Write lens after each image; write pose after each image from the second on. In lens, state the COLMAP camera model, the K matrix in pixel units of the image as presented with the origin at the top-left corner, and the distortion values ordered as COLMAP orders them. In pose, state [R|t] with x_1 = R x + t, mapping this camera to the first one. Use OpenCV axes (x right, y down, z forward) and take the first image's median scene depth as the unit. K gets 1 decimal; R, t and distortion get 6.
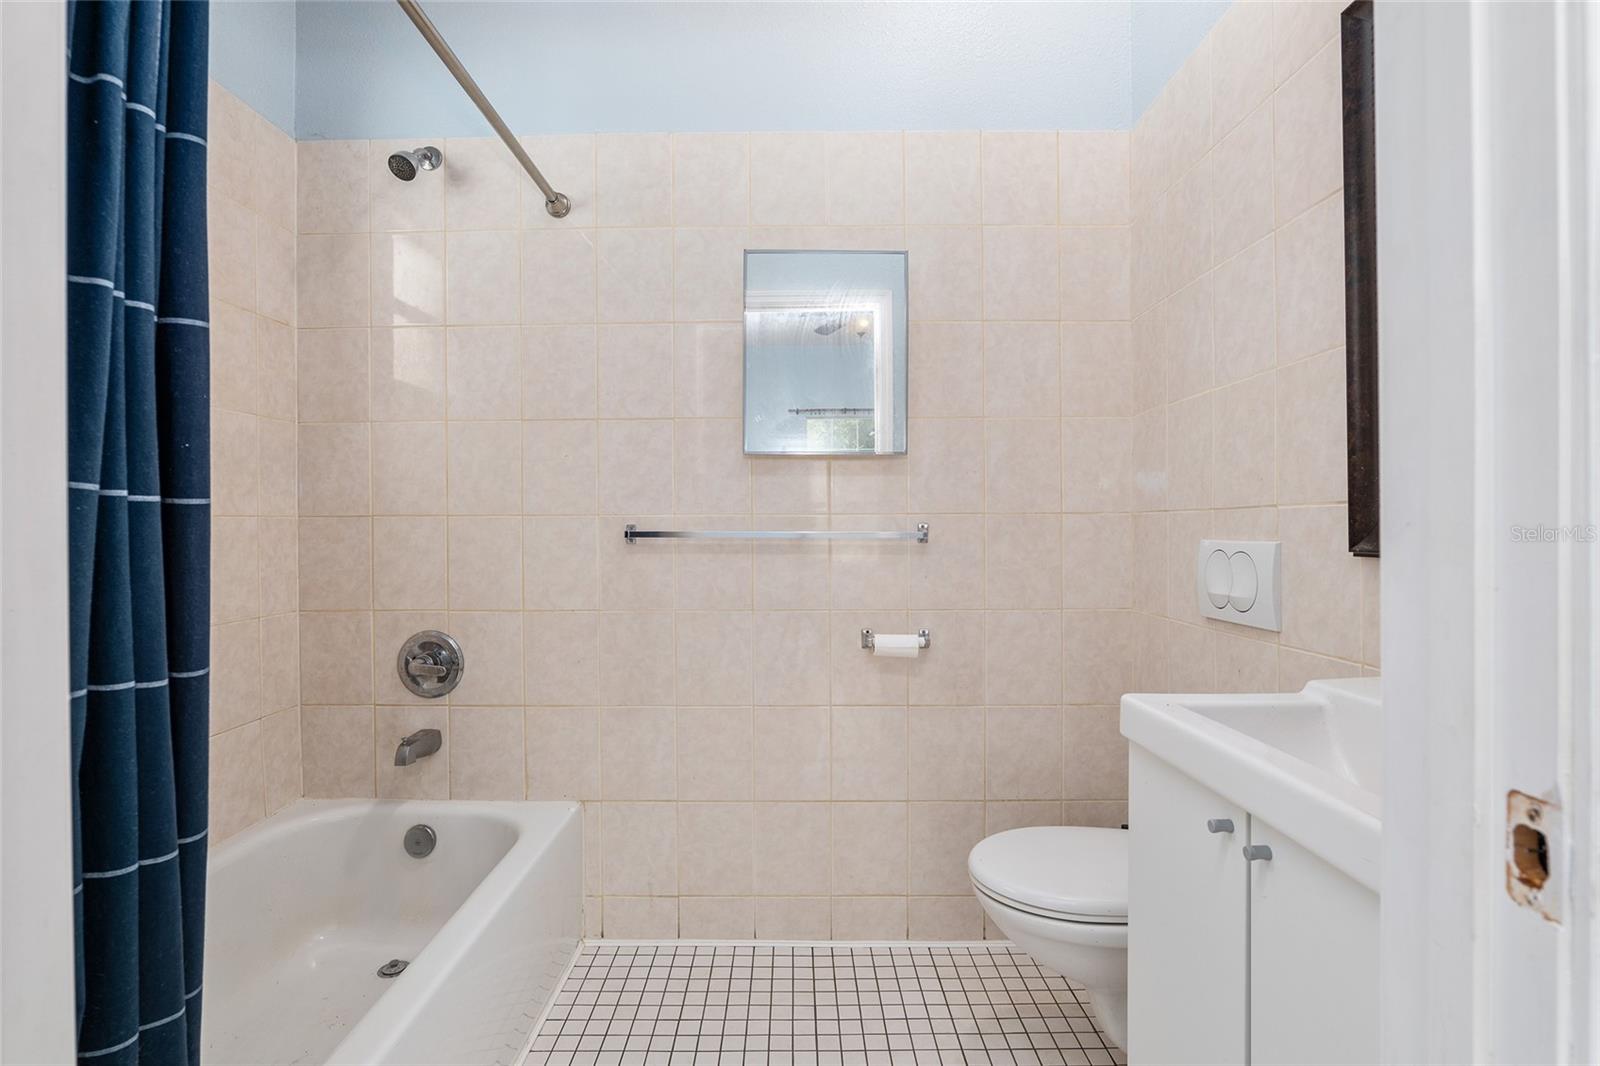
lens RADIAL K [[743.5, 0, 786.1], [0, 743.5, 532.4], [0, 0, 1]] dist [-0.019935, 0.000742]
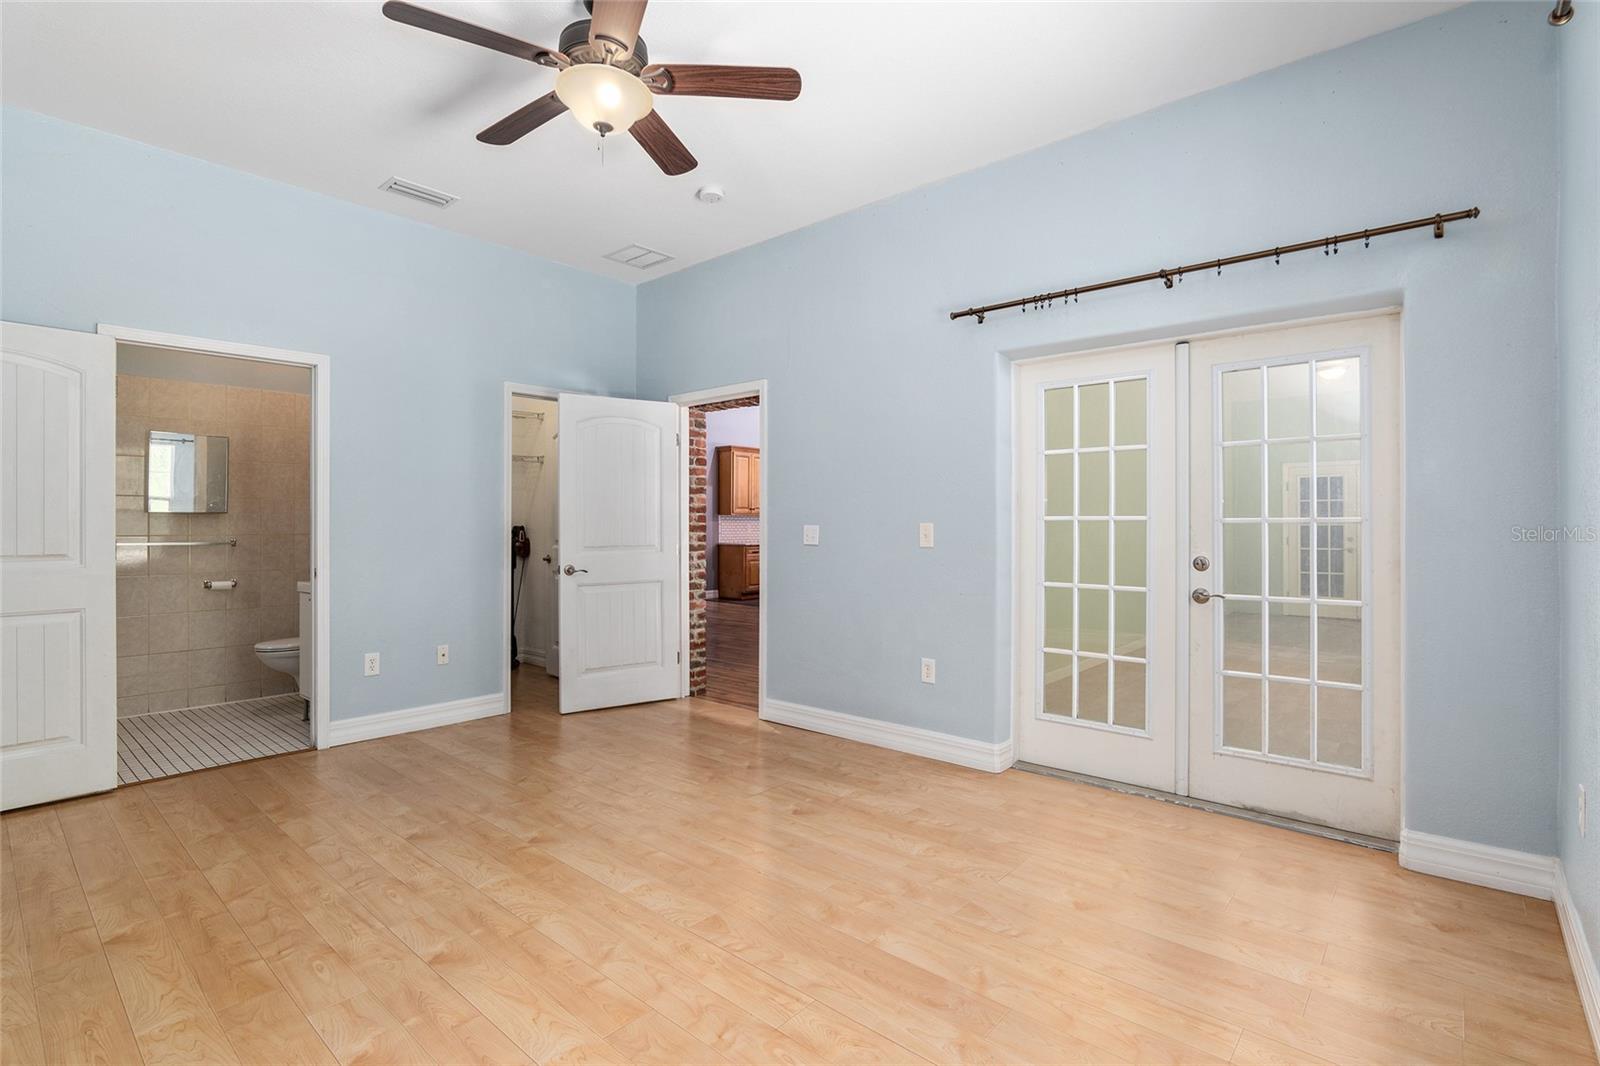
lens RADIAL K [[743.5, 0, 786.1], [0, 743.5, 532.4], [0, 0, 1]] dist [-0.019935, 0.000742]
pose [[0.684174, 0.003922, 0.729308, -0.371389], [-0.002173, 0.999992, -0.003340, -0.029980], [-0.729315, 0.000700, 0.684177, -2.182370]]
